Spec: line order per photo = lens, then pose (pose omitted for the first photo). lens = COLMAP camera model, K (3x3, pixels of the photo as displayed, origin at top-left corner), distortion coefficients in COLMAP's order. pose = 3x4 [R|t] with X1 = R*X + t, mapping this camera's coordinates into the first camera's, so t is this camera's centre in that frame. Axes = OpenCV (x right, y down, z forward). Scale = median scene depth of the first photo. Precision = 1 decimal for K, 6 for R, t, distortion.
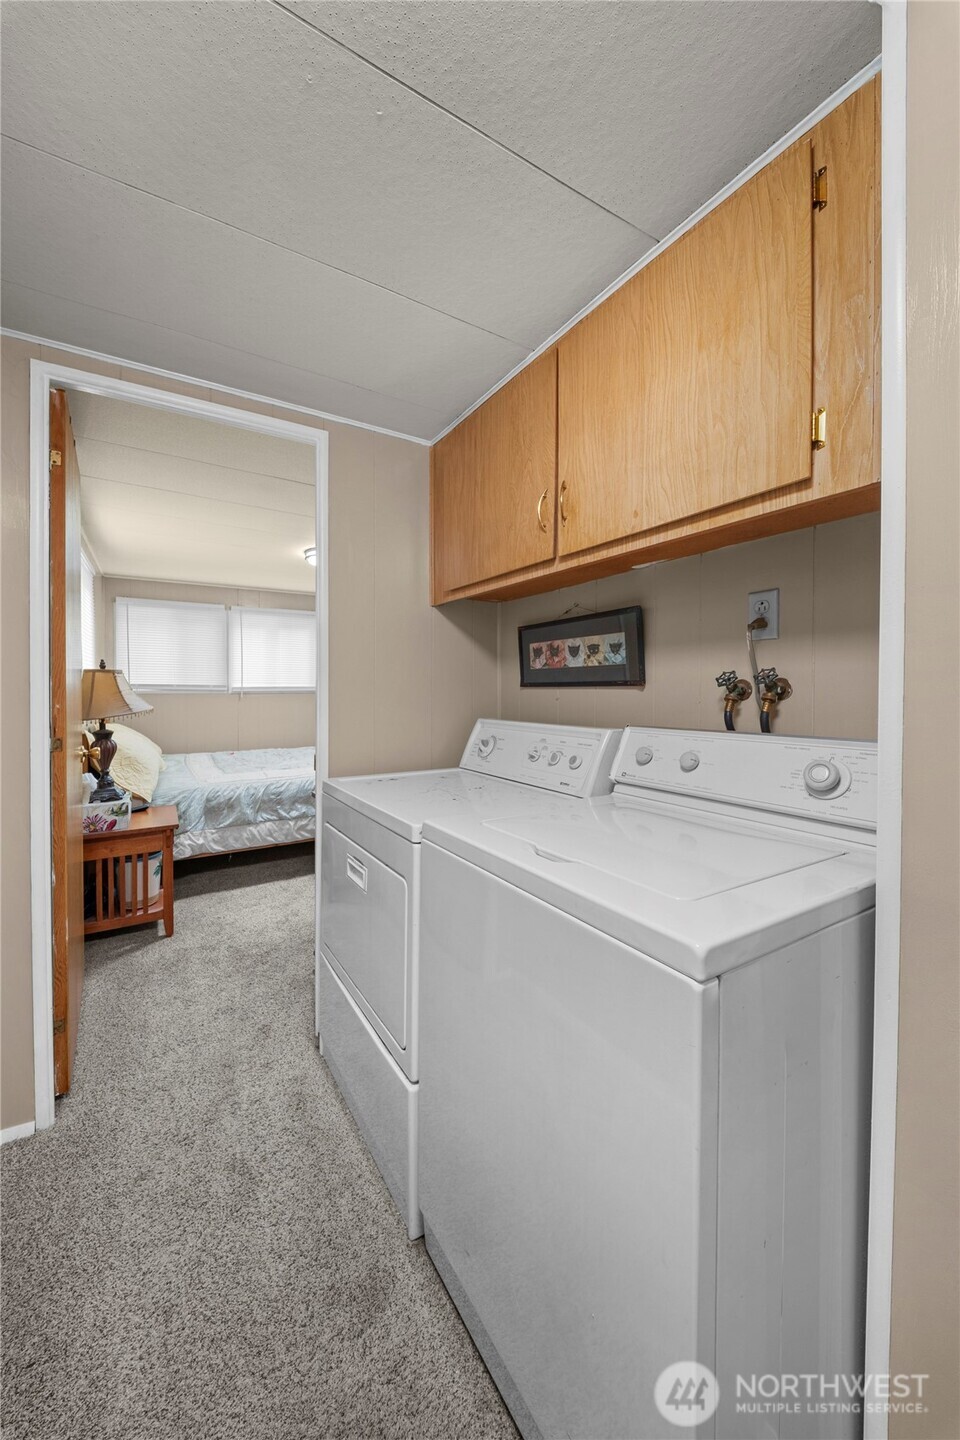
lens RADIAL K [[520.8, 0, 489.2], [0, 520.8, 690.3], [0, 0, 1]] dist [-0.000327, -0.003796]
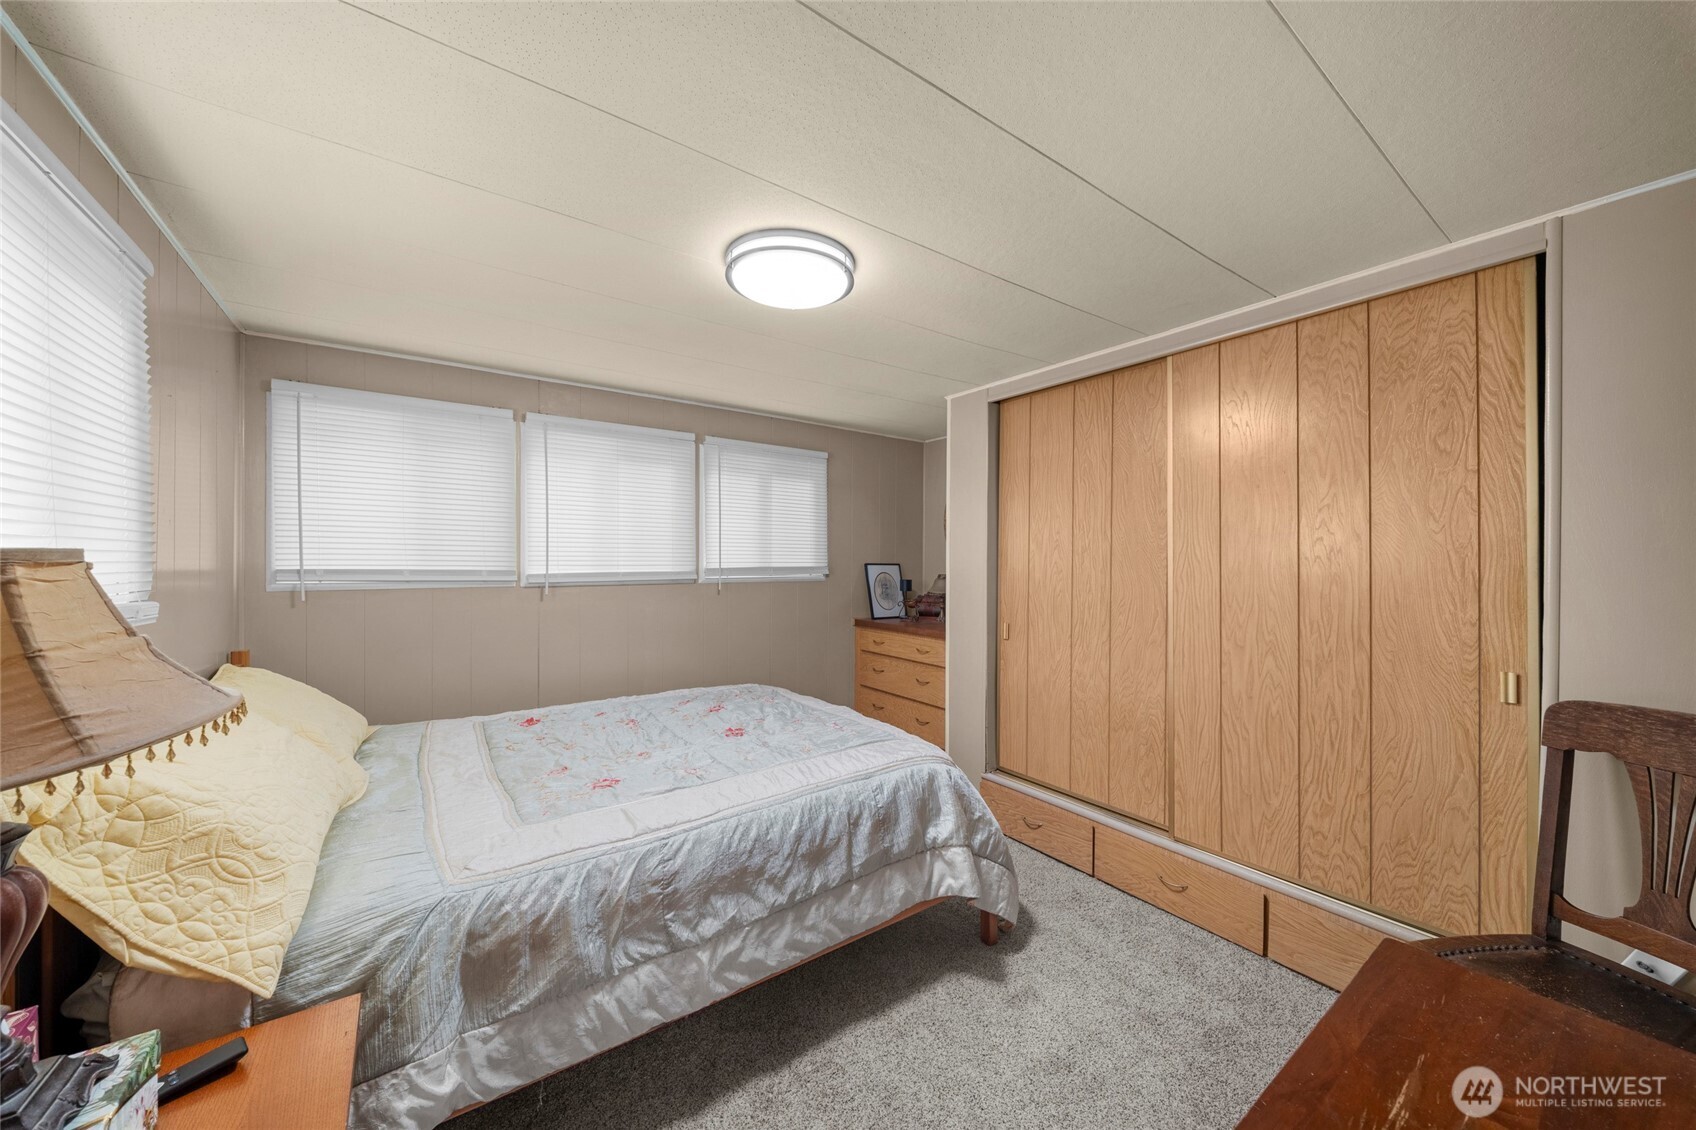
lens RADIAL K [[613.4, 0, 849.3], [0, 613.4, 560.6], [0, 0, 1]] dist [-0.000327, -0.003796]
pose [[0.998992, 0.002991, 0.044785, -0.299036], [-0.002887, 0.999993, -0.002376, -0.027255], [-0.044791, 0.002244, 0.998994, 0.562827]]
